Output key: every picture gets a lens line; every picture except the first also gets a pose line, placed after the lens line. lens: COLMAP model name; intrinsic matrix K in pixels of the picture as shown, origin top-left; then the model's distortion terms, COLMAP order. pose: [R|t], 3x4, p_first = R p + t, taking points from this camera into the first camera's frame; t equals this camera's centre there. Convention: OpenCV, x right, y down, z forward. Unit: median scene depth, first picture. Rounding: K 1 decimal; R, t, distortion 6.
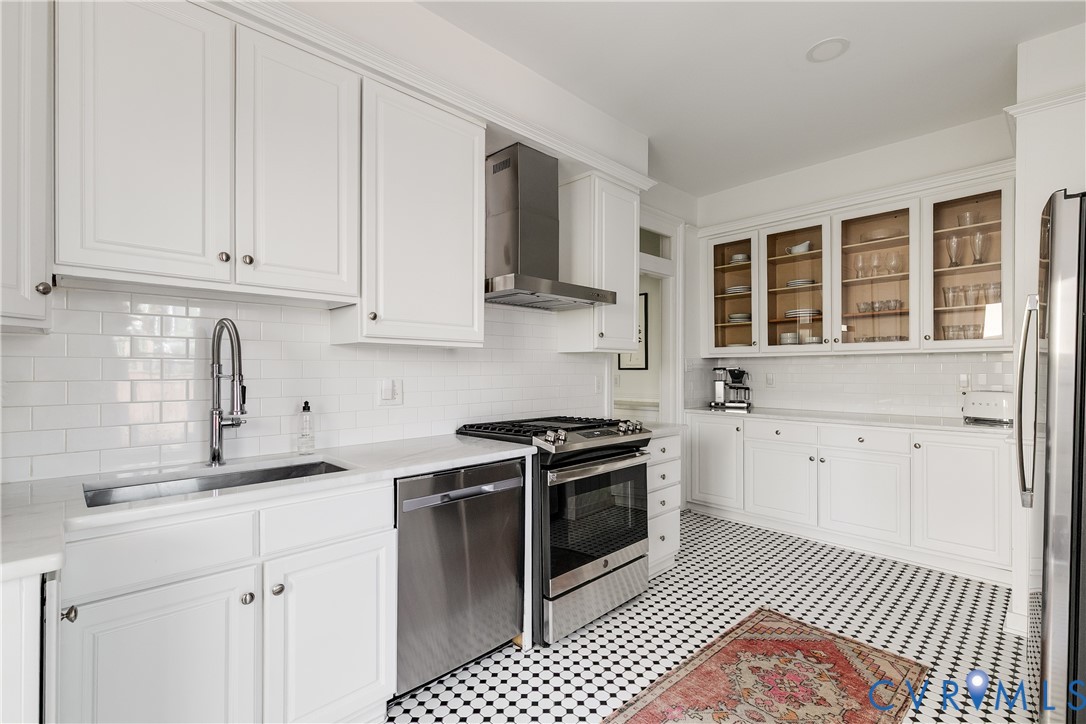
lens RADIAL K [[494.9, 0, 548.6], [0, 494.9, 370.0], [0, 0, 1]] dist [0.004494, -0.000401]
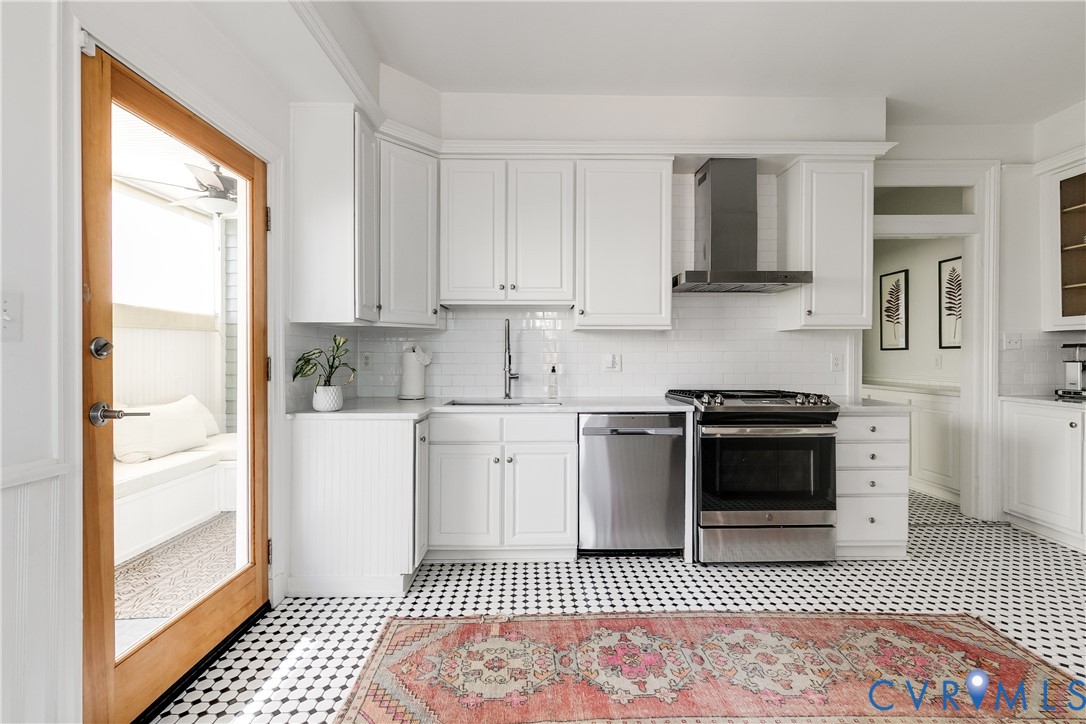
lens RADIAL K [[494.9, 0, 535.8], [0, 494.9, 357.4], [0, 0, 1]] dist [0.004494, -0.000401]
pose [[0.709881, 0.003216, -0.704314, 0.530490], [-0.000492, 0.999992, 0.004070, 0.022968], [0.704321, -0.002542, 0.709877, -0.173685]]
